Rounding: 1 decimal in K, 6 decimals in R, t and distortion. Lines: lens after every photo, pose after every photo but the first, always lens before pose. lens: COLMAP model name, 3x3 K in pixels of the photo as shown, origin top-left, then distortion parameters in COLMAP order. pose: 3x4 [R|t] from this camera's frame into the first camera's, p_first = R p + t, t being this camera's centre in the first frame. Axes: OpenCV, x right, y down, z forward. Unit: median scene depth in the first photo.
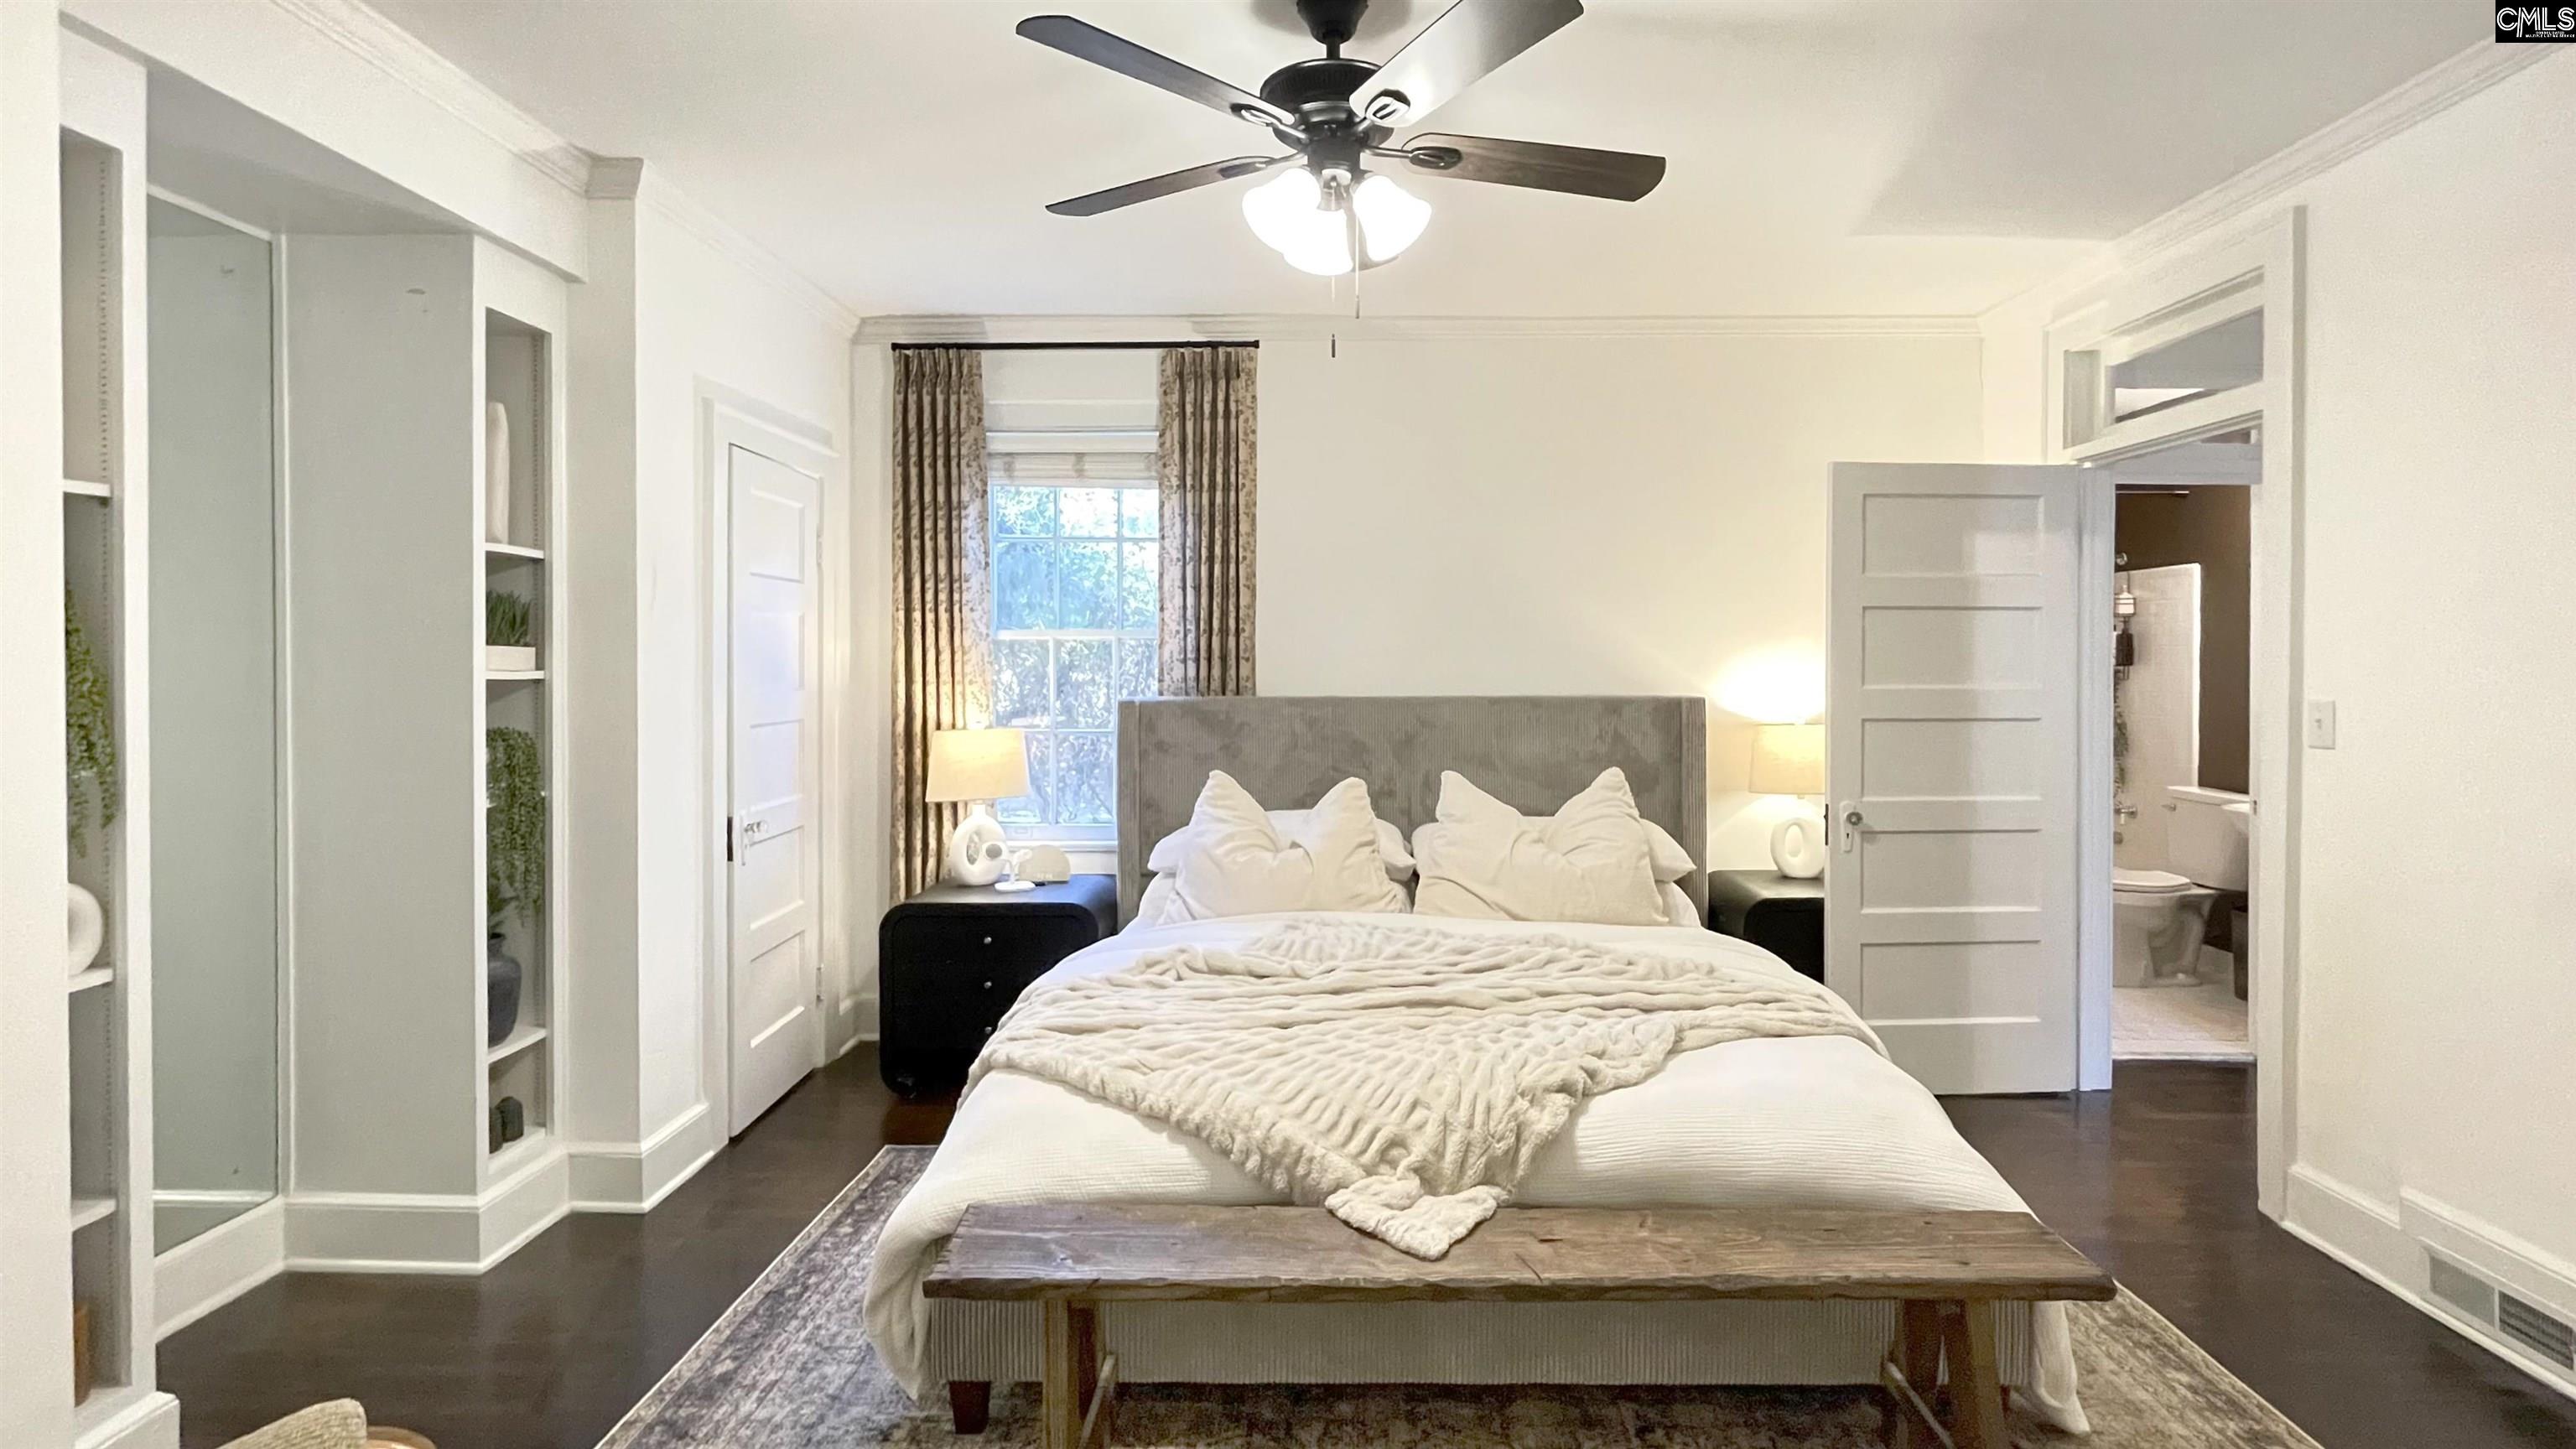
lens RADIAL K [[1145.5, 0, 1286.9], [0, 1145.5, 675.2], [0, 0, 1]] dist [-0.003220, -0.000253]
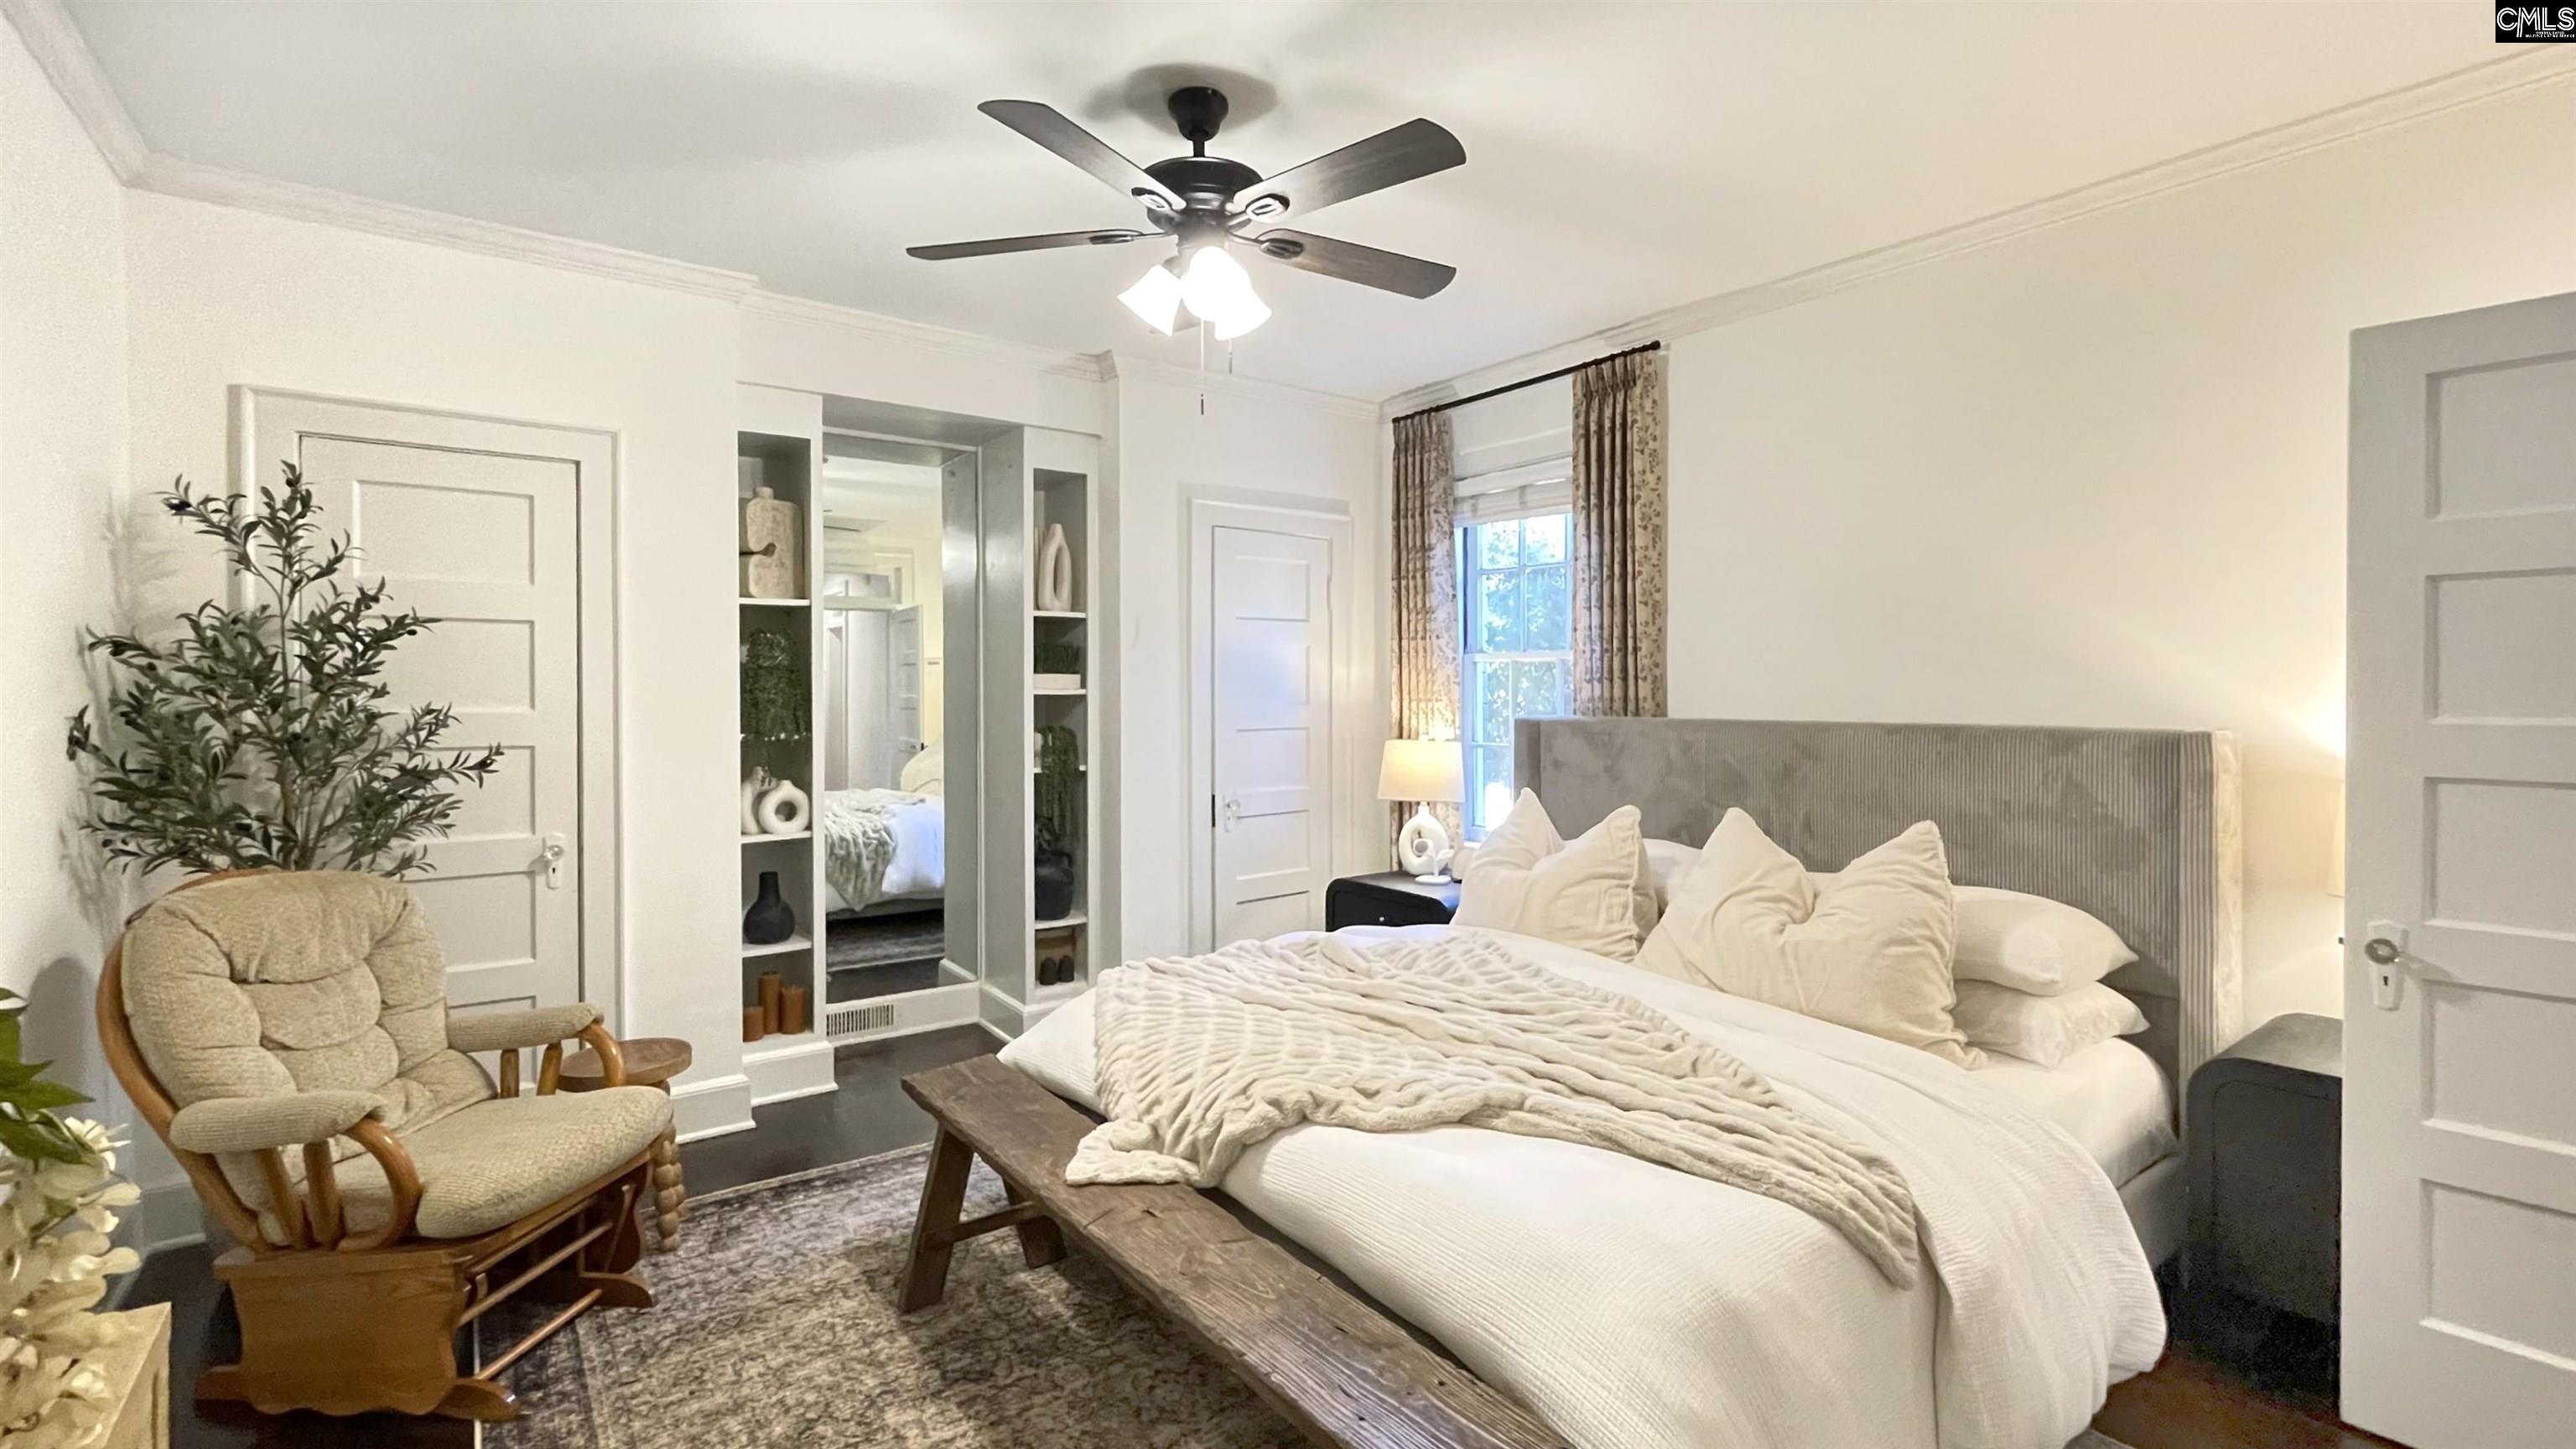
lens RADIAL K [[1084.8, 0, 1285.0], [0, 1084.8, 702.3], [0, 0, 1]] dist [-0.001664, 0.000009]
pose [[0.623526, 0.009356, -0.781746, 0.503168], [-0.005172, 0.999956, 0.007842, 0.000476], [0.781785, -0.000847, 0.623547, 0.208821]]
